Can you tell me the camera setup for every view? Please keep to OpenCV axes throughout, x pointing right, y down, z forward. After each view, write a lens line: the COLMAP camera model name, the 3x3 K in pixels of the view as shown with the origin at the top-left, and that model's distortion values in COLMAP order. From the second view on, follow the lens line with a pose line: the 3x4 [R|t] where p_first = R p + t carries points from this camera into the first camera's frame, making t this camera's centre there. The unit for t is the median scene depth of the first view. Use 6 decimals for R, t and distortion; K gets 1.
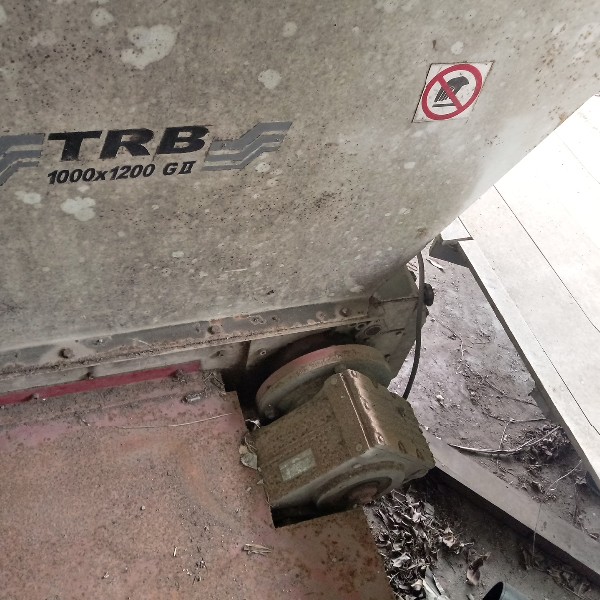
lens RADIAL K [[637.6, 0, 300.0], [0, 637.6, 300.0], [0, 0, 1]] dist [-0.000844, 0.007384]
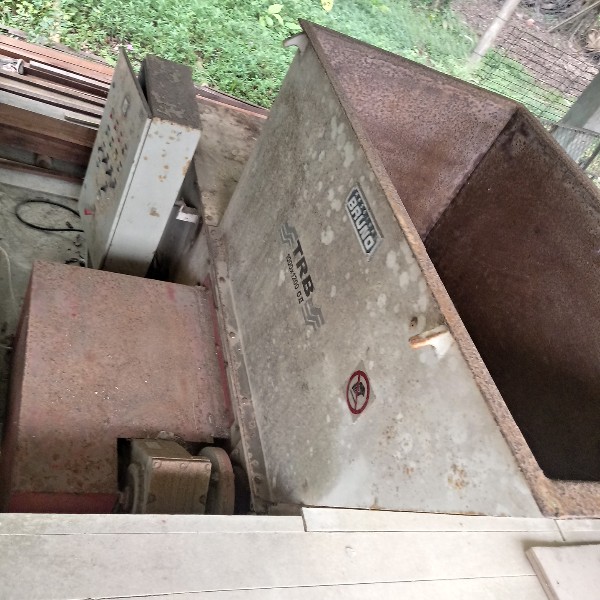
lens RADIAL K [[637.6, 0, 300.0], [0, 637.6, 300.0], [0, 0, 1]] dist [-0.000844, 0.007384]
pose [[0.008211, 0.517187, -0.855833, 1.062707], [-0.970750, 0.209494, 0.117286, -0.314514], [0.239951, 0.829837, 0.503779, 0.032032]]
